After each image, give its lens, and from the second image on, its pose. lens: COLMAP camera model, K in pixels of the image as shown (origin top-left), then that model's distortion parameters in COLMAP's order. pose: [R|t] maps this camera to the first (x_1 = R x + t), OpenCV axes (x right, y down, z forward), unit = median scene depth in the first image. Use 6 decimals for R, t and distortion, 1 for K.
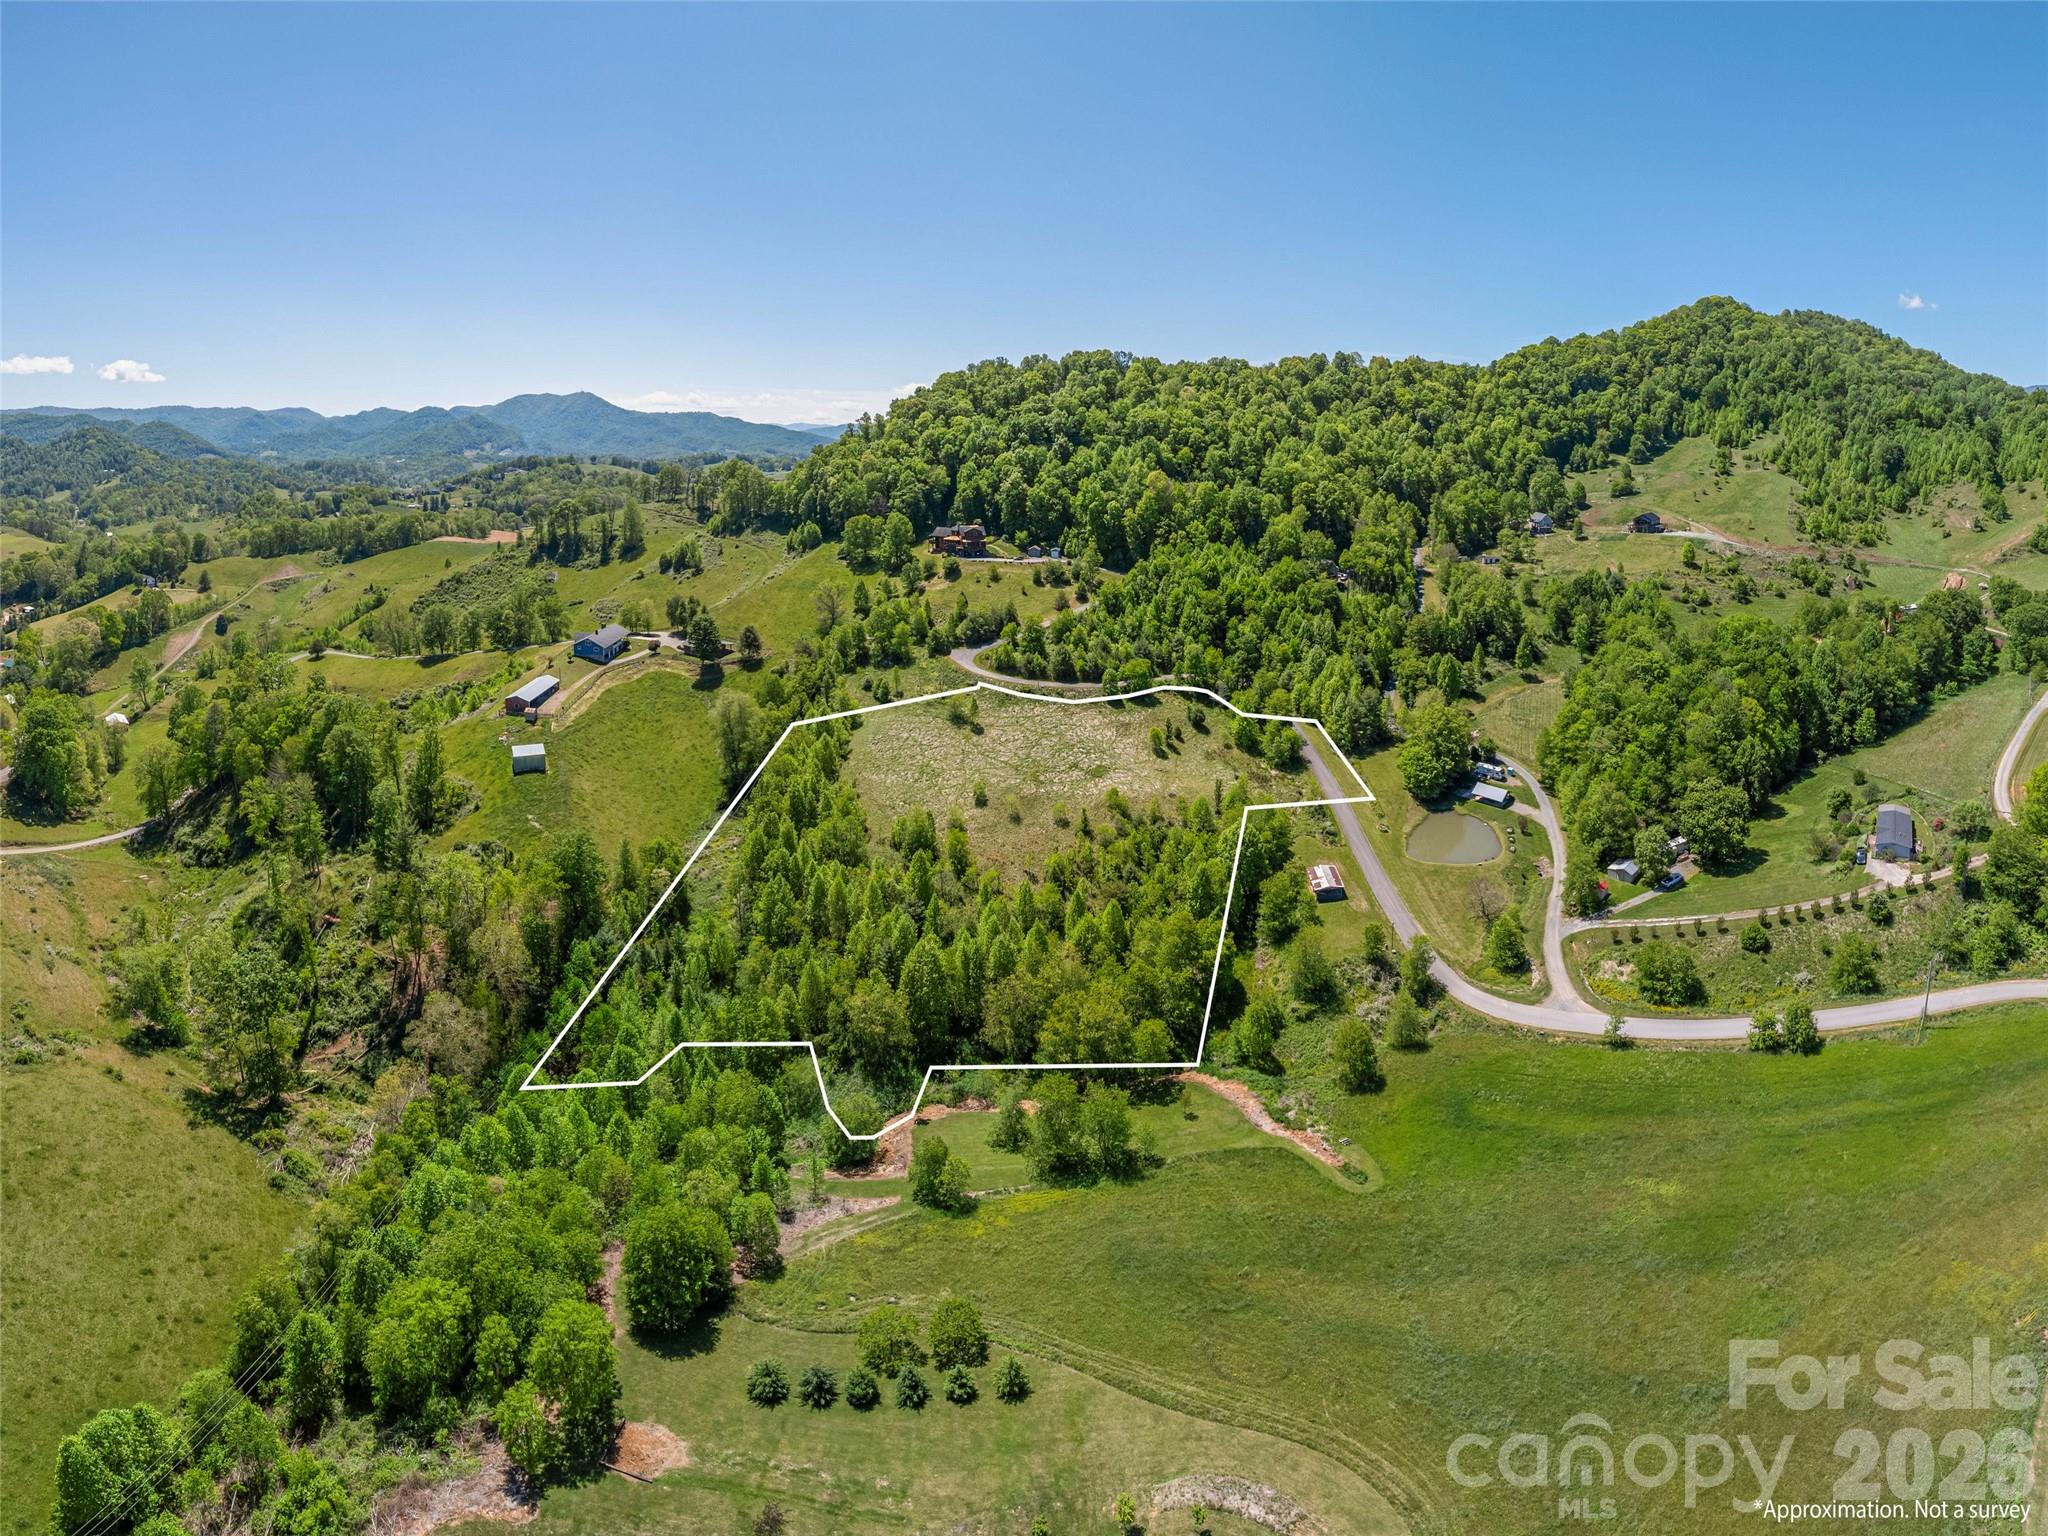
lens RADIAL K [[1422.3, 0, 1032.9], [0, 1422.3, 764.2], [0, 0, 1]] dist [-0.018270, -0.045277]
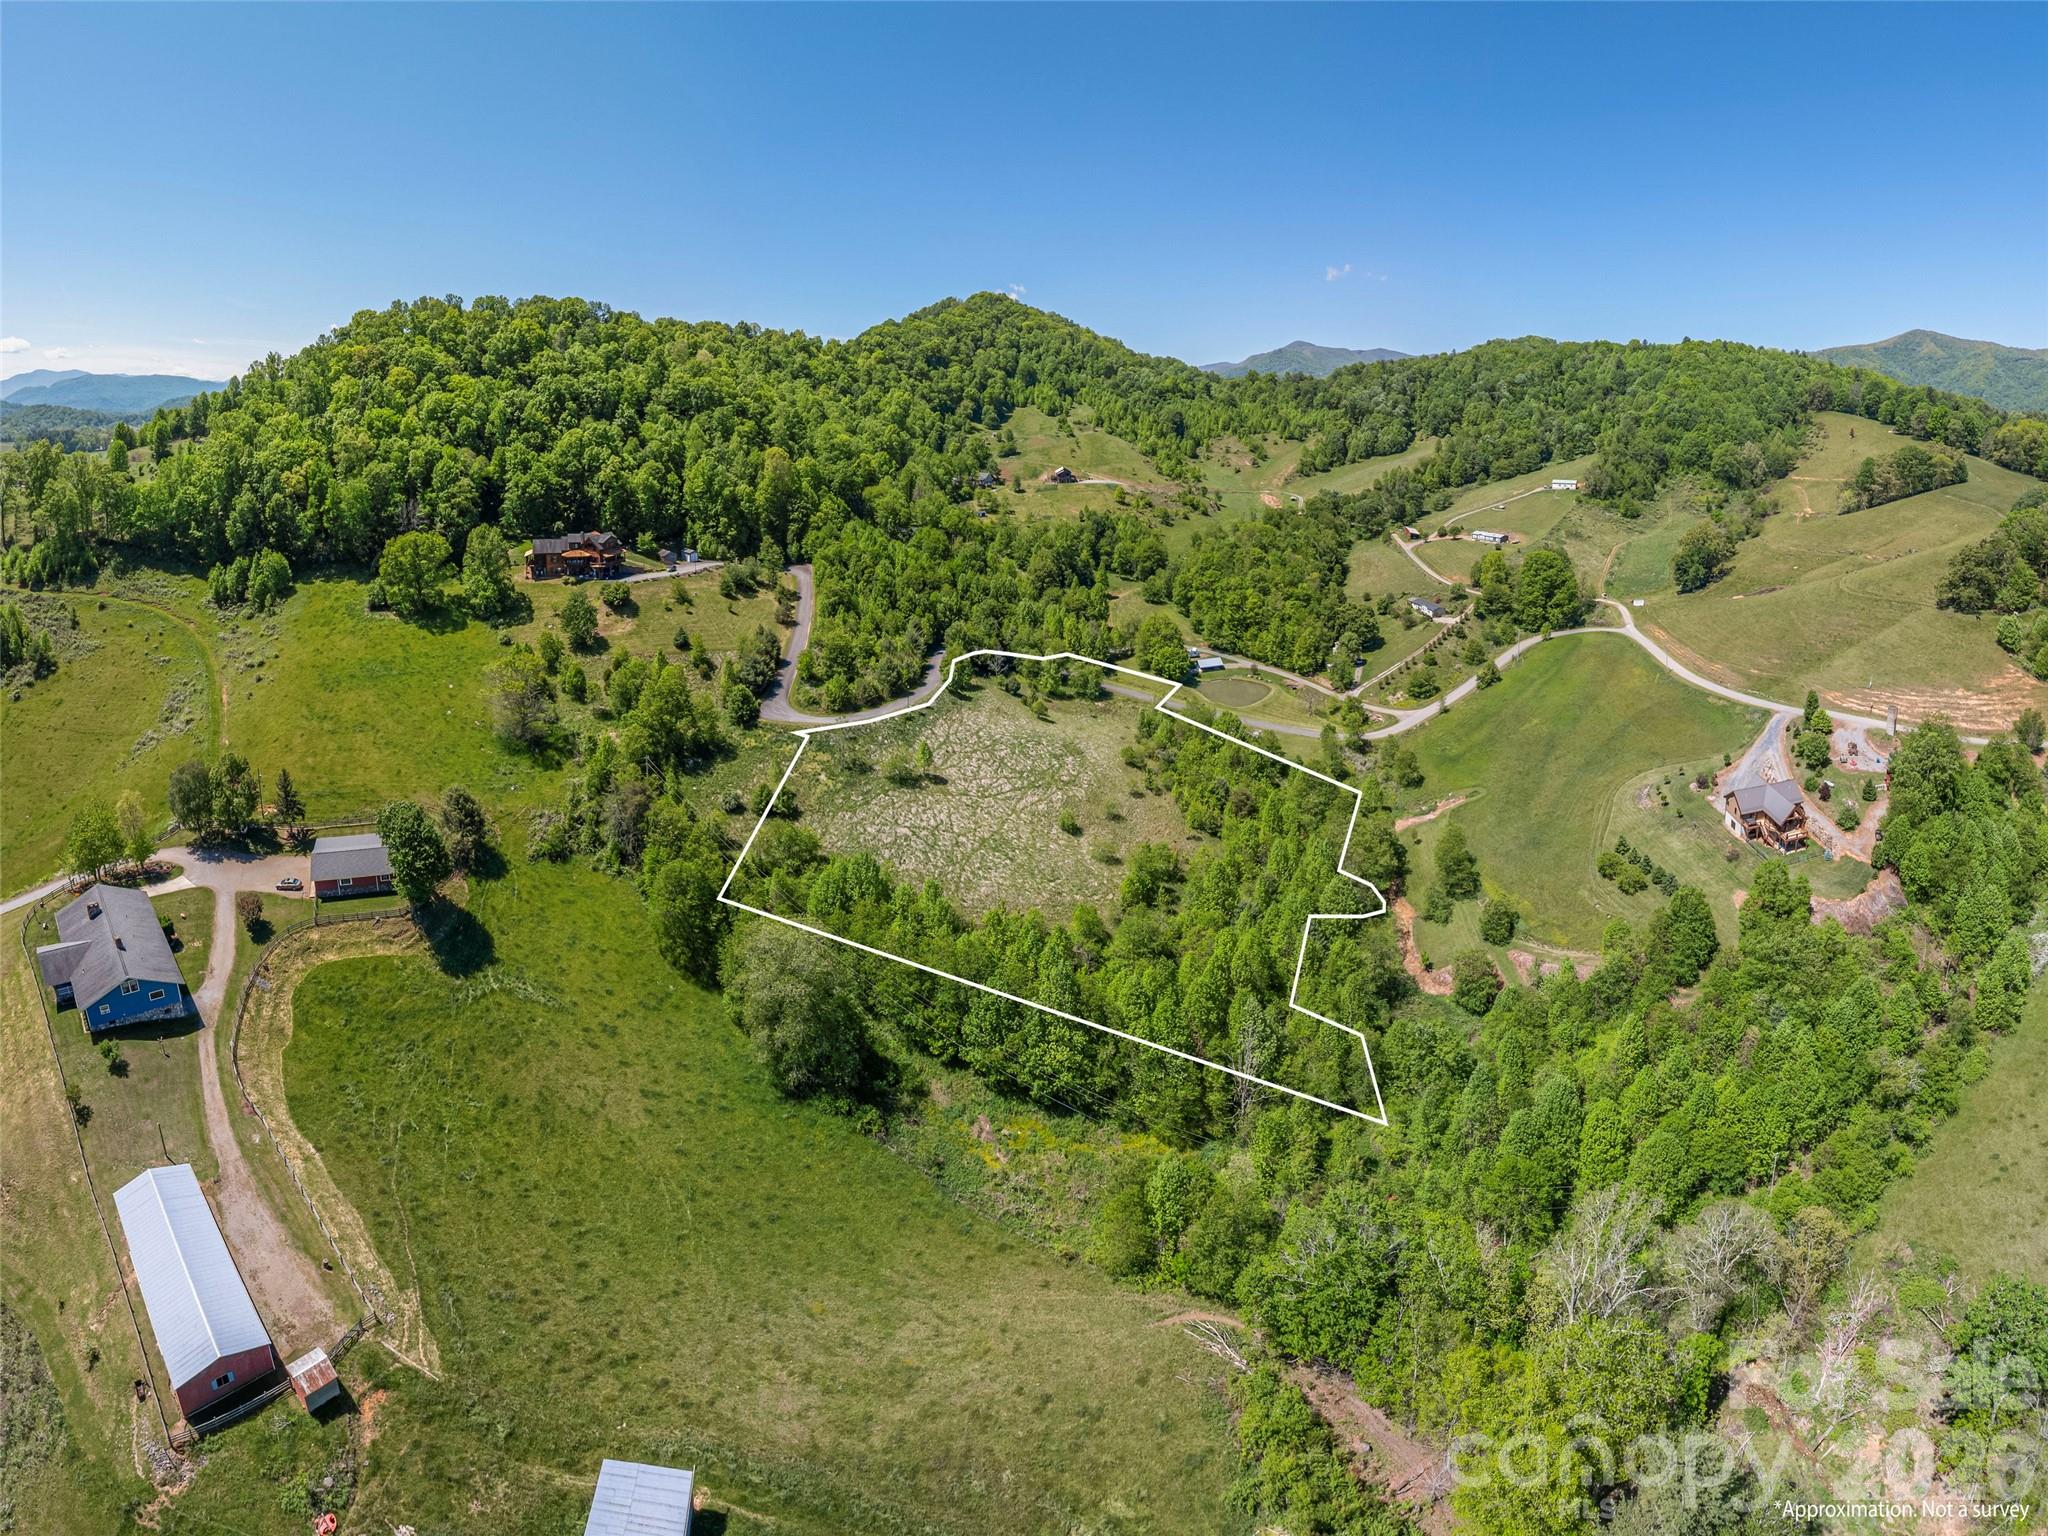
lens RADIAL K [[1422.3, 0, 1032.9], [0, 1422.3, 764.2], [0, 0, 1]] dist [-0.018270, -0.045277]
pose [[0.266793, -0.227543, 0.936507, -0.757762], [0.219041, 0.960614, 0.170999, -0.133688], [-0.938532, 0.159512, 0.306126, 0.622246]]
